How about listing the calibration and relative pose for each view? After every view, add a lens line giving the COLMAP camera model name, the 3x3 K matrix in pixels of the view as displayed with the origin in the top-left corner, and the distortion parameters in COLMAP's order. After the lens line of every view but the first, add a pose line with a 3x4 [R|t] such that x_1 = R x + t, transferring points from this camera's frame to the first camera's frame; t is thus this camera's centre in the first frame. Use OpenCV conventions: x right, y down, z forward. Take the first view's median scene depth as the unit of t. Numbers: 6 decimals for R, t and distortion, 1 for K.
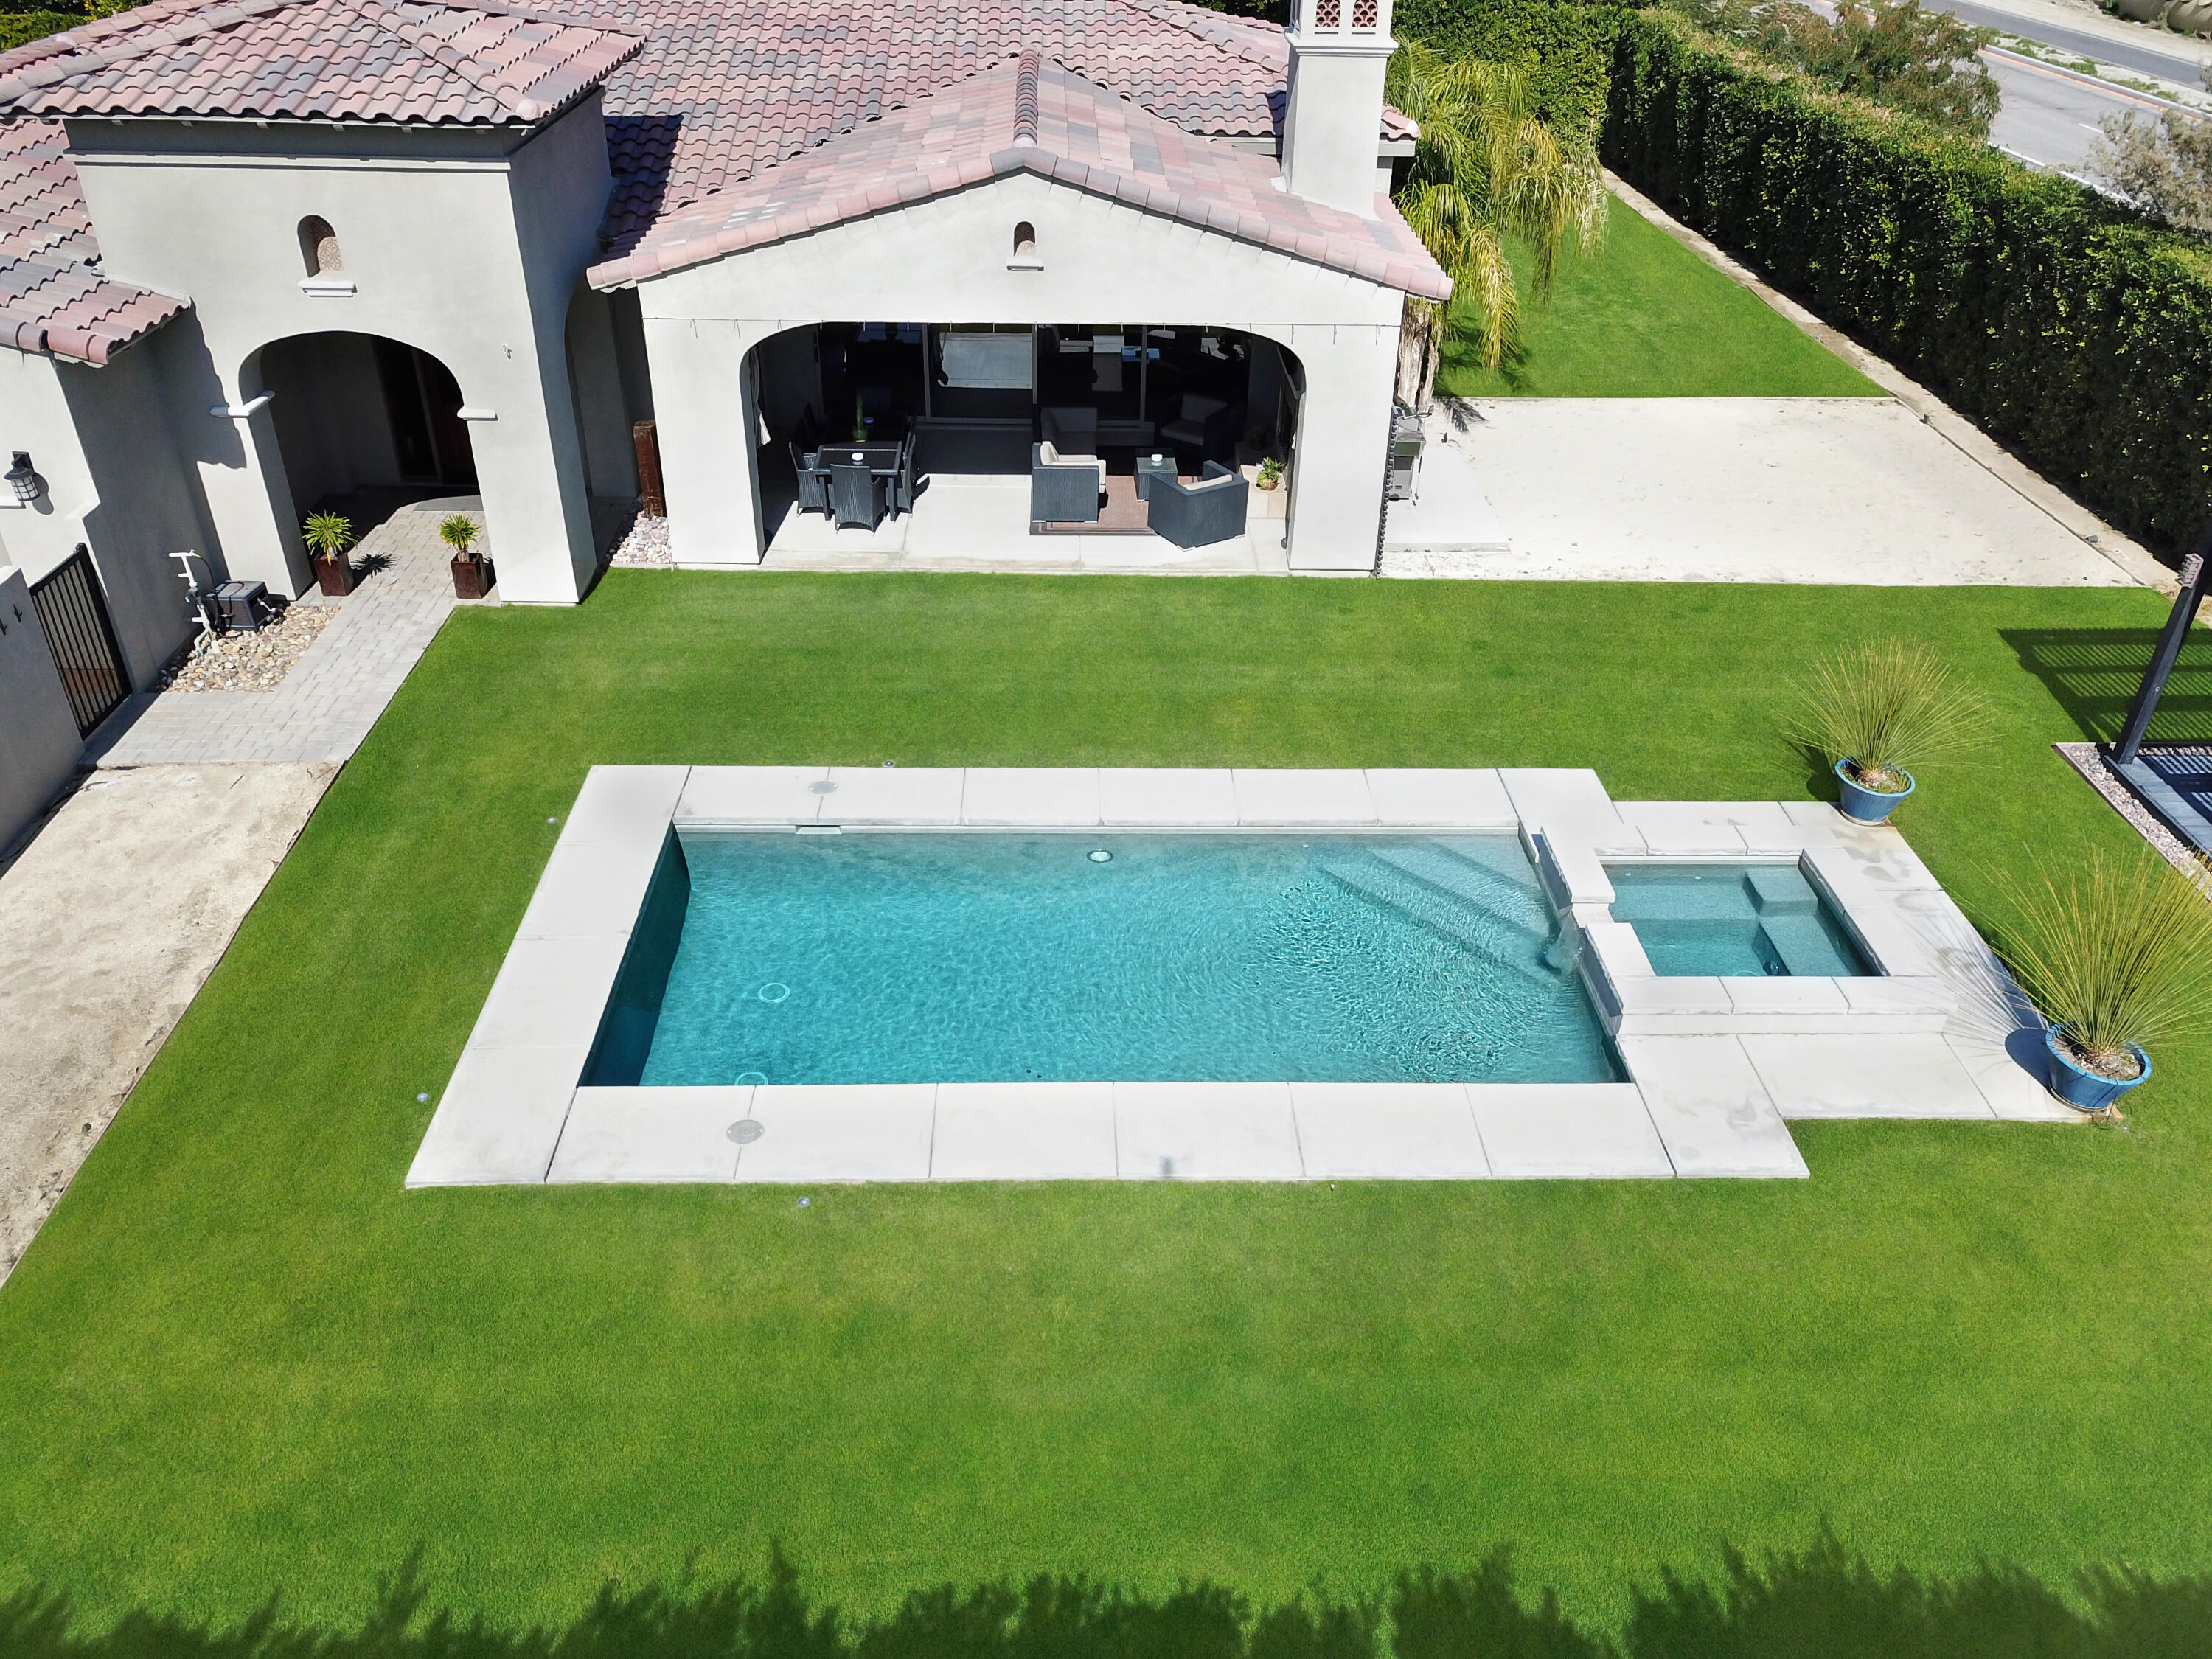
lens RADIAL K [[1698.4, 0, 1091.5], [0, 1698.4, 839.9], [0, 0, 1]] dist [-0.010121, 0.008521]
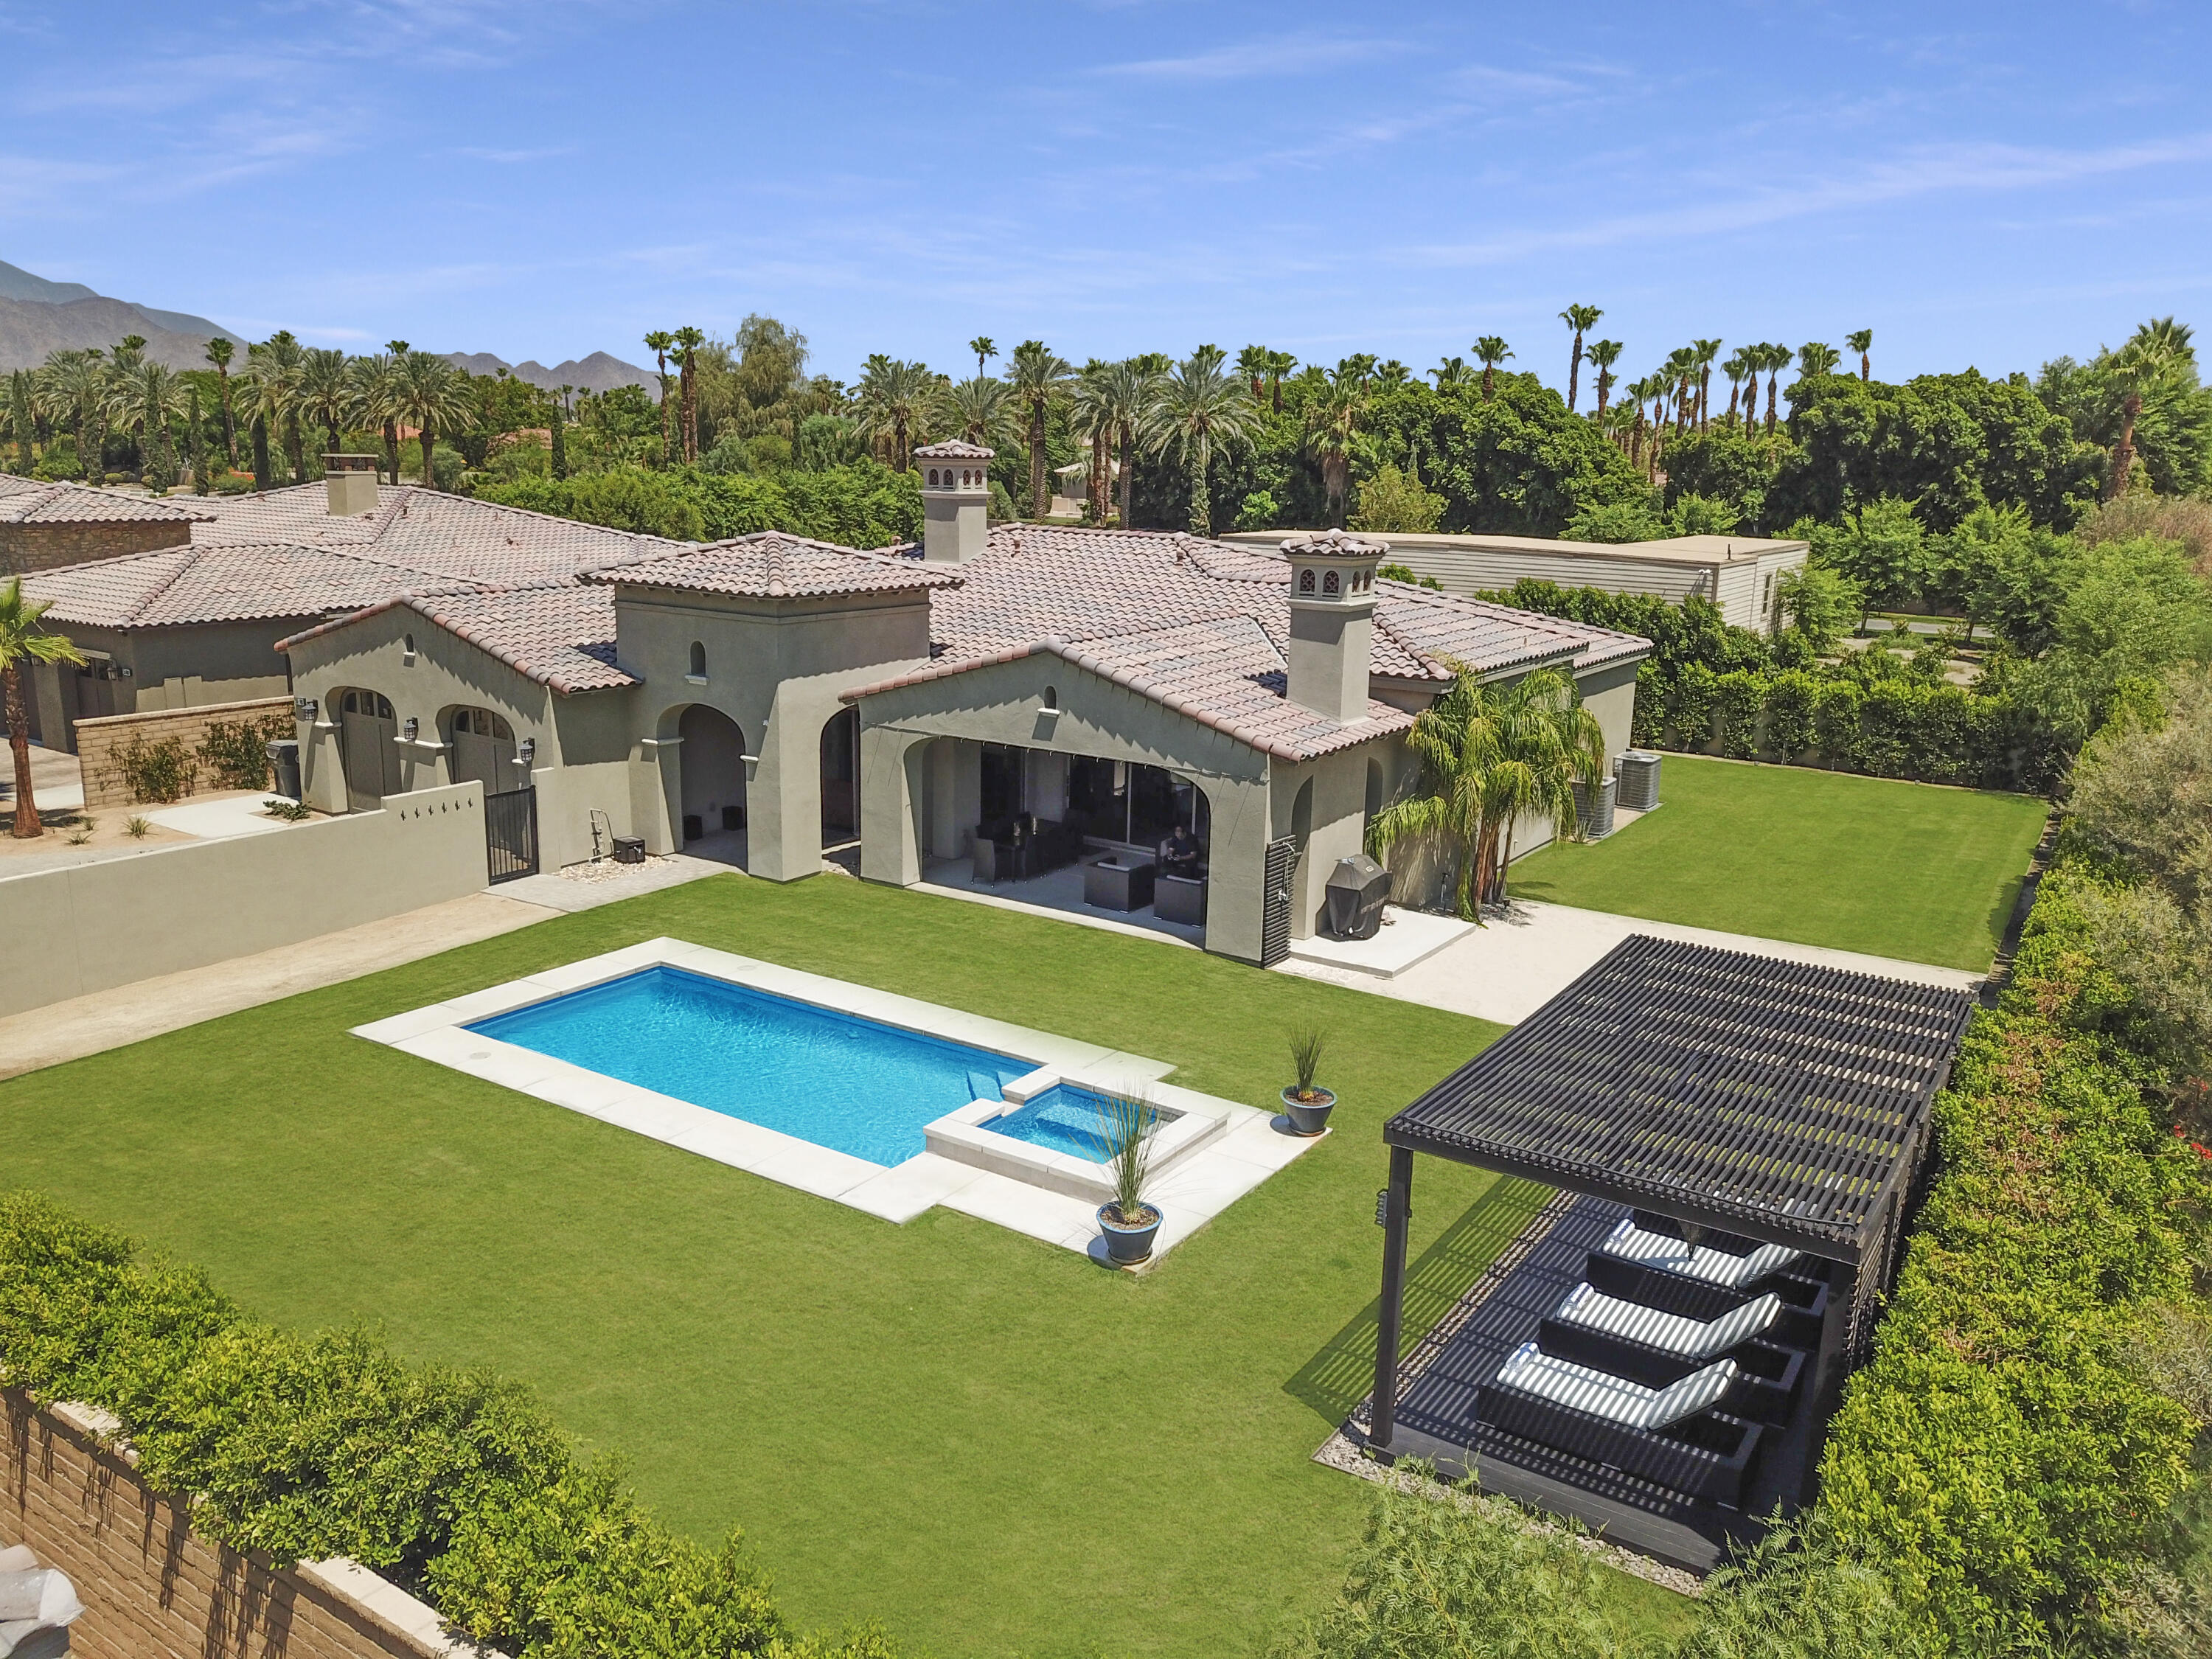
lens RADIAL K [[1698.4, 0, 1099.5], [0, 1698.4, 820.5], [0, 0, 1]] dist [-0.010121, 0.008521]
pose [[0.816928, 0.125693, -0.562877, 0.899644], [-0.321715, 0.909327, -0.263863, 0.141575], [0.478674, 0.396643, 0.783292, -0.144925]]
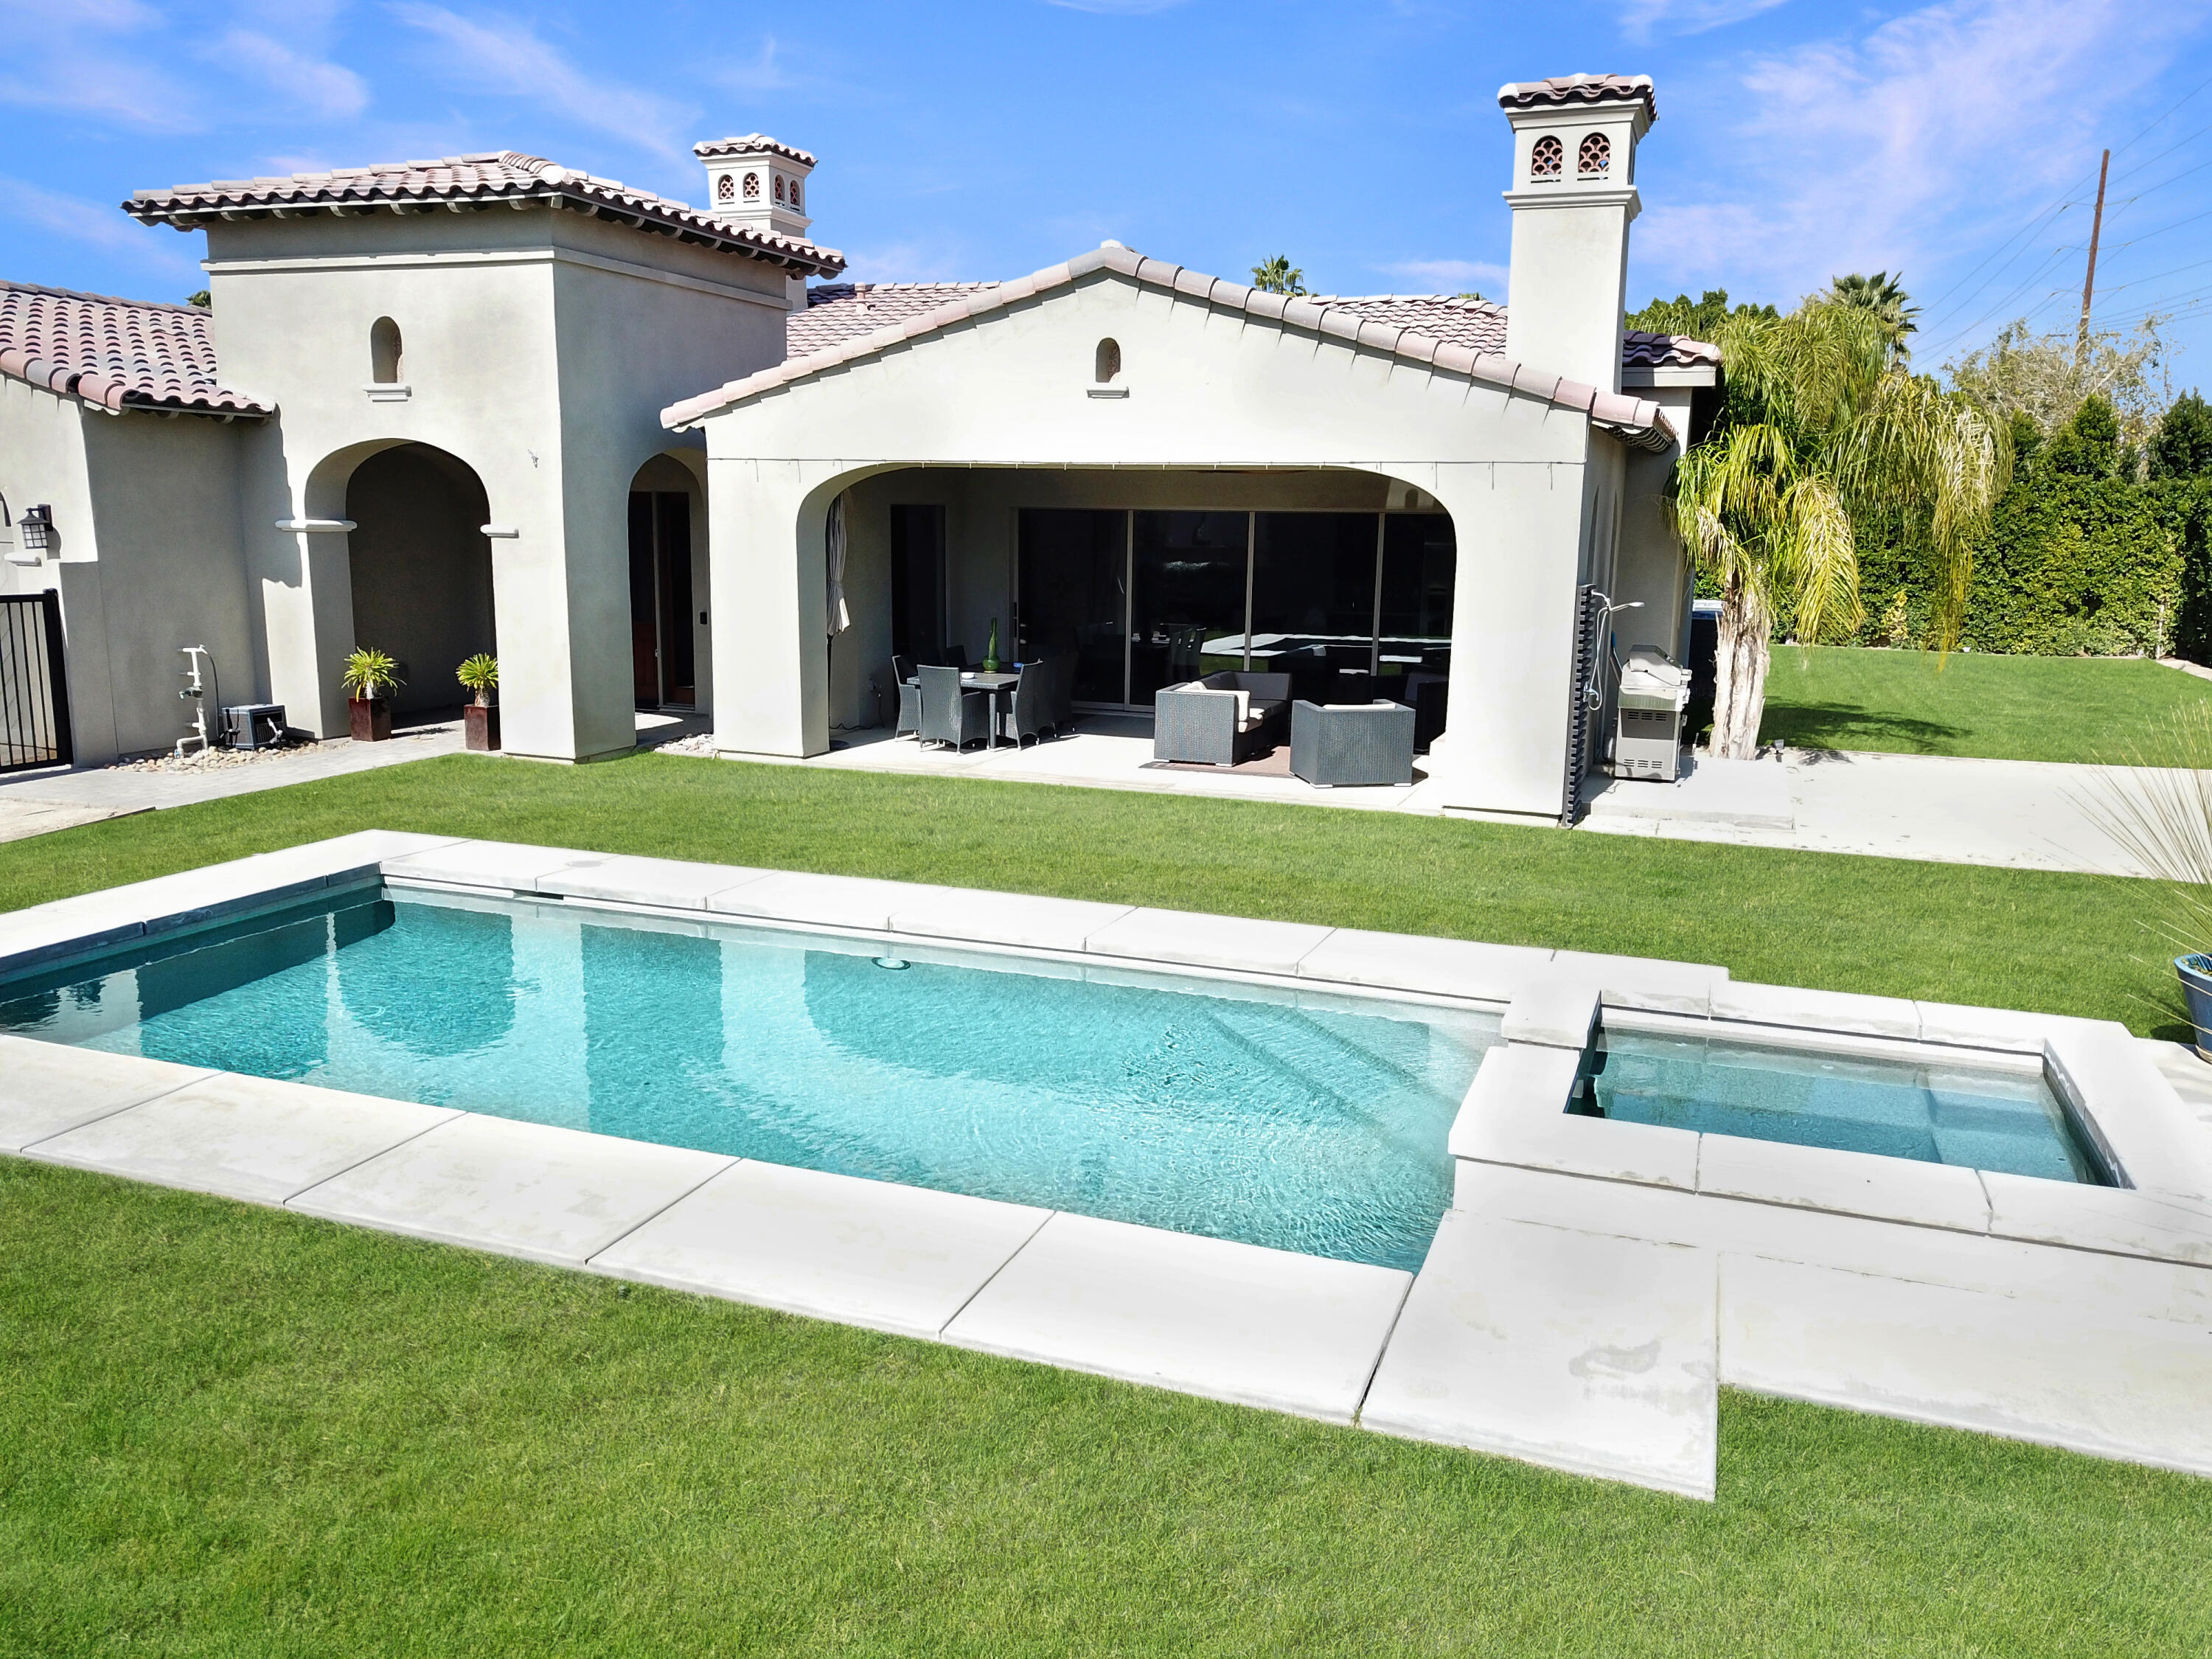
lens RADIAL K [[1698.4, 0, 1097.8], [0, 1698.4, 816.5], [0, 0, 1]] dist [-0.010121, 0.008521]
pose [[0.928334, 0.064682, -0.366077, 0.279712], [-0.202200, 0.914195, -0.351231, 0.144660], [0.311947, 0.400080, 0.861757, 0.382616]]
